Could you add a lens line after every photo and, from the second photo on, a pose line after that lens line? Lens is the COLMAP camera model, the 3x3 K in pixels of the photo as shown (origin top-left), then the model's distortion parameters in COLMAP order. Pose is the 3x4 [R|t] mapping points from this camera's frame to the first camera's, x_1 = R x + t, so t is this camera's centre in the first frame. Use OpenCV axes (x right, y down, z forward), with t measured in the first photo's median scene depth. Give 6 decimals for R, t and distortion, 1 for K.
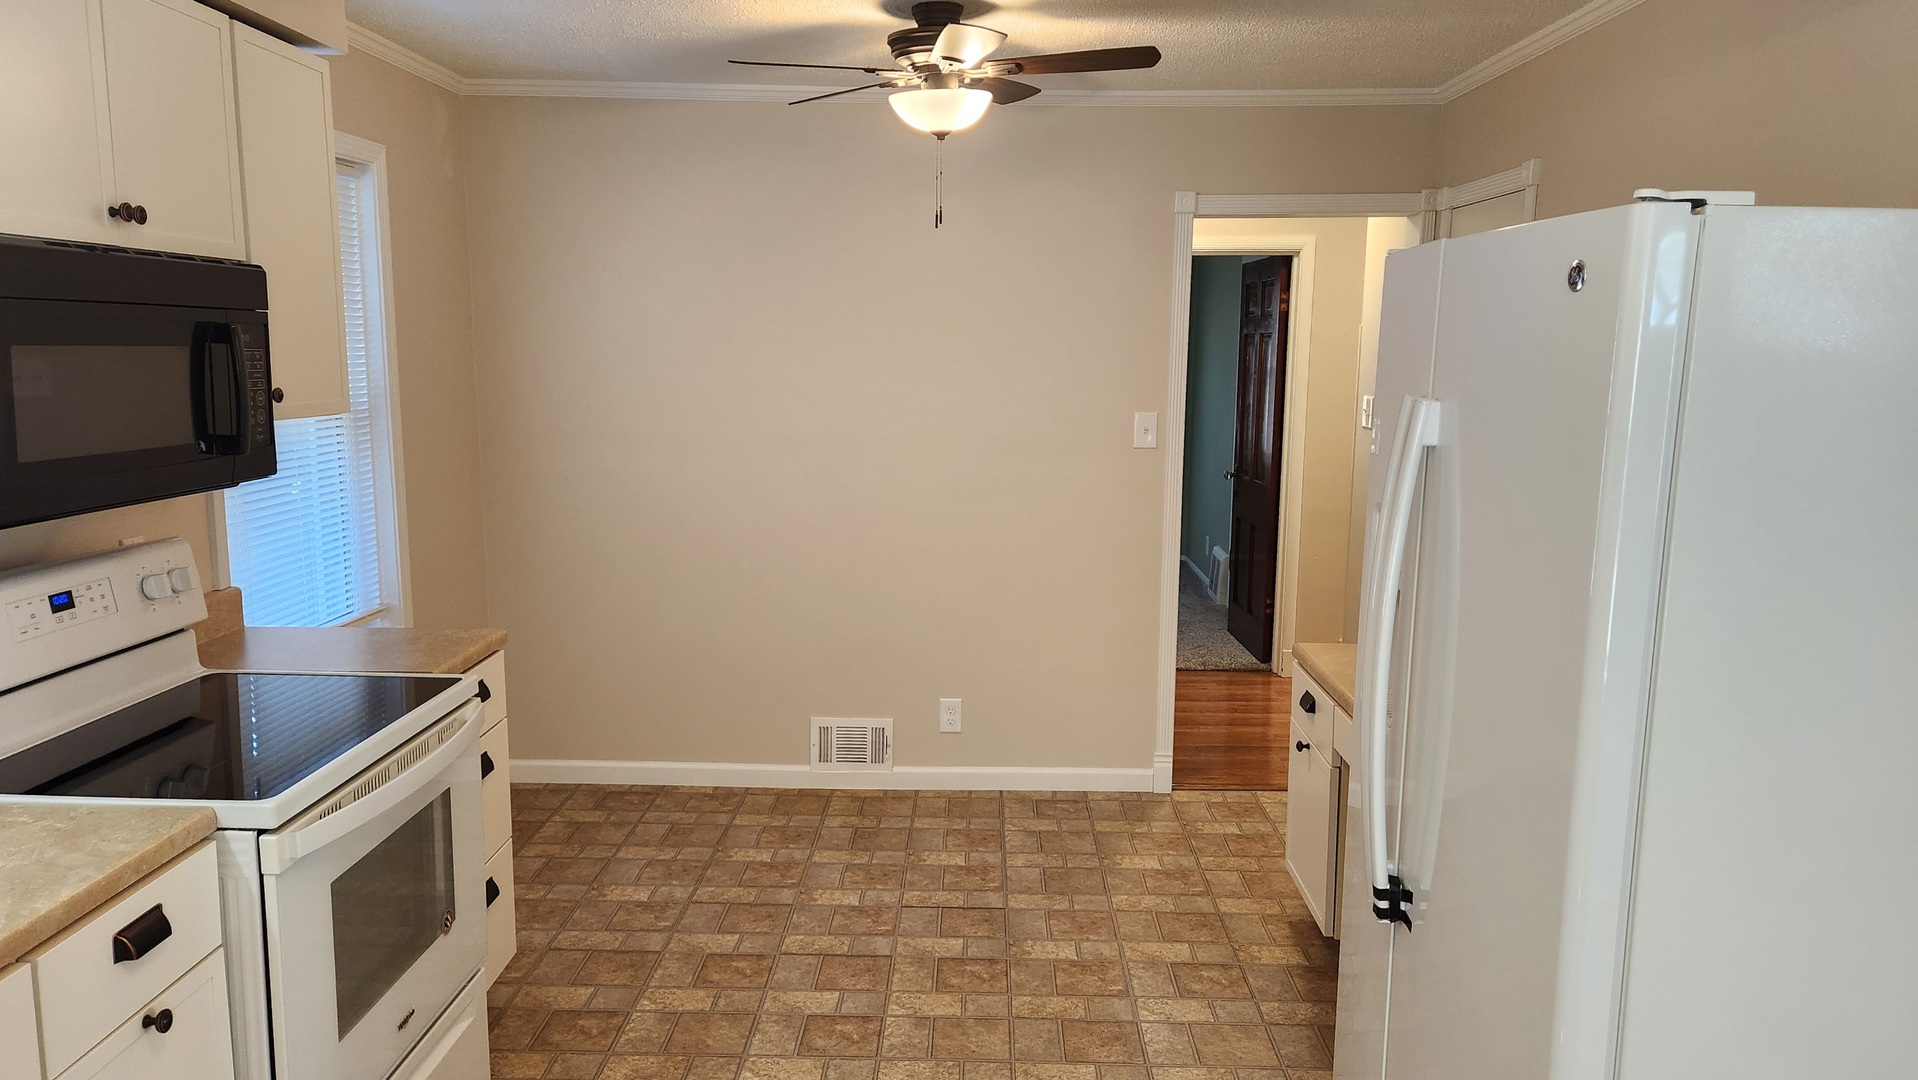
lens RADIAL K [[1302.4, 0, 968.6], [0, 1302.4, 549.7], [0, 0, 1]] dist [0.076698, -0.001436]
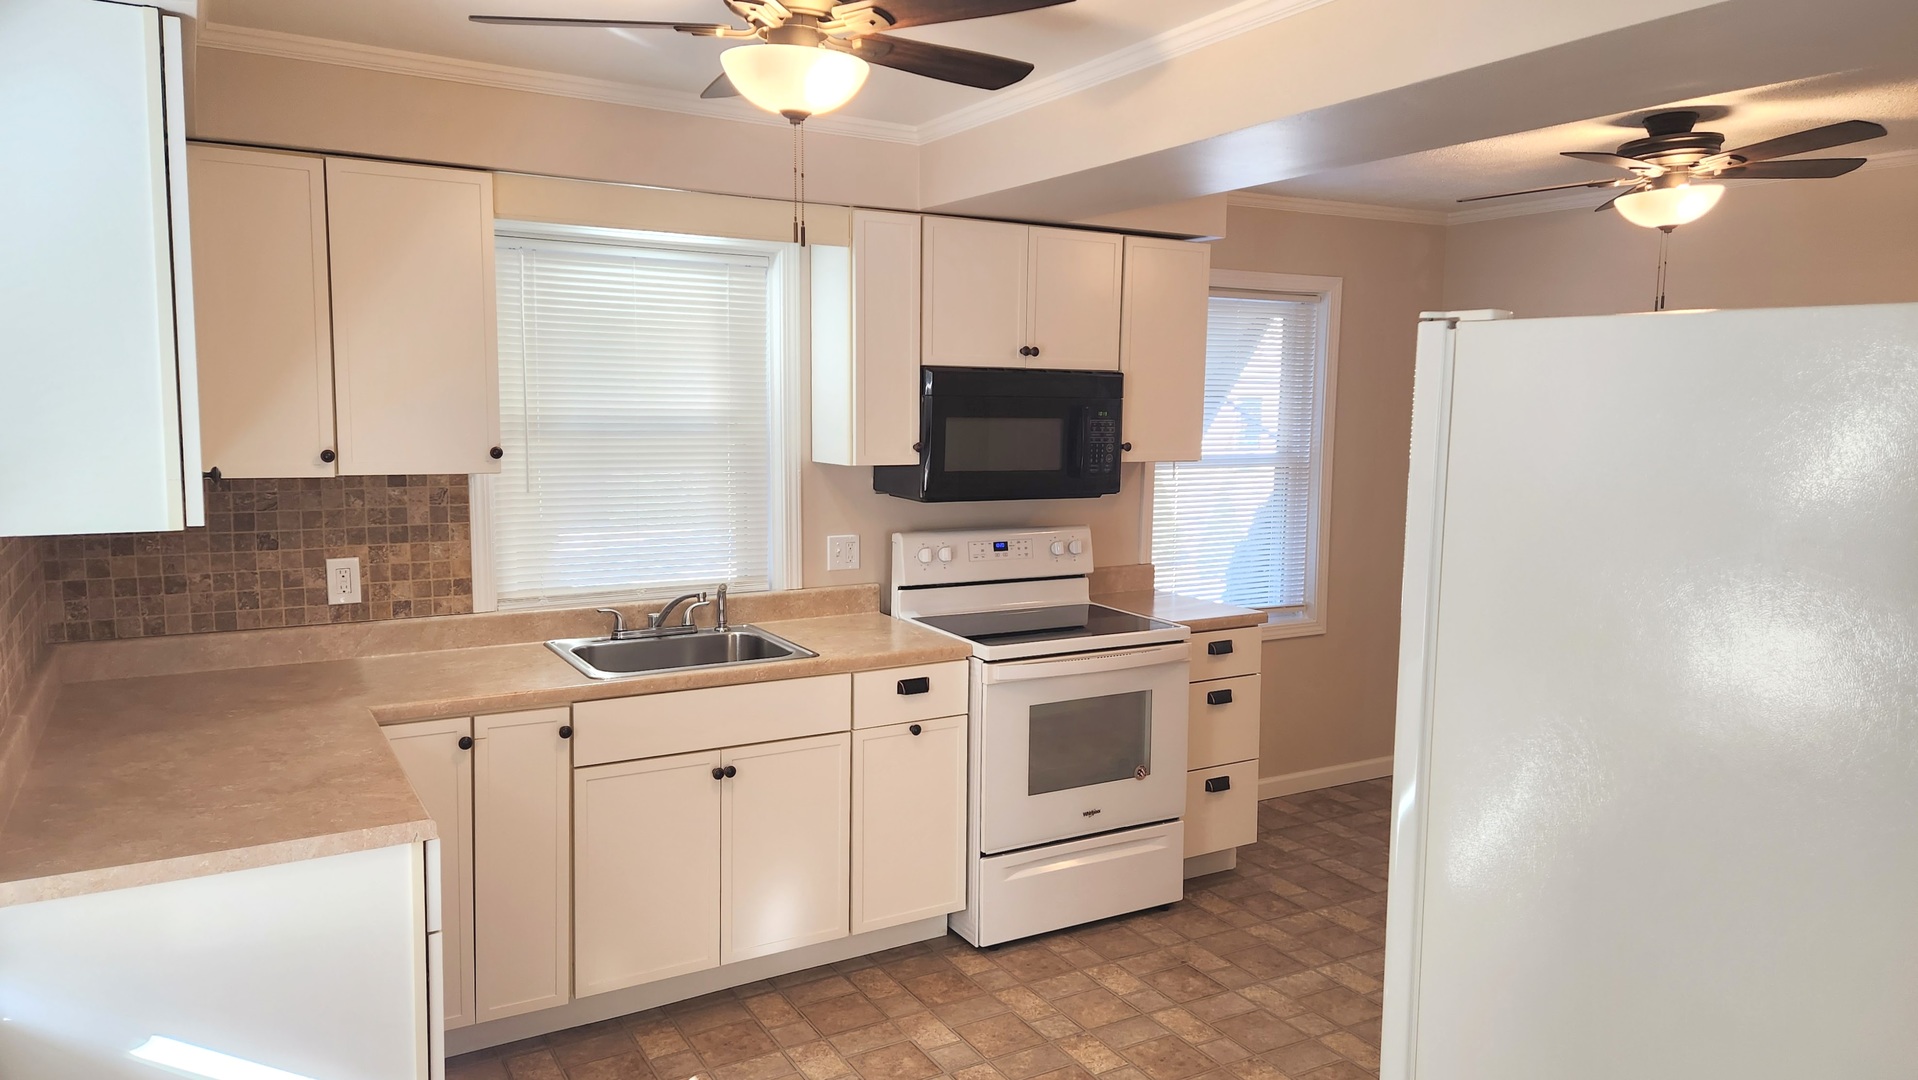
lens RADIAL K [[1294.5, 0, 974.2], [0, 1294.5, 532.8], [0, 0, 1]] dist [0.053330, -0.004517]
pose [[0.534299, 0.084175, -0.841094, 0.816145], [-0.139184, 0.990209, 0.010683, 0.003589], [0.833758, 0.111358, 0.540784, -0.054527]]
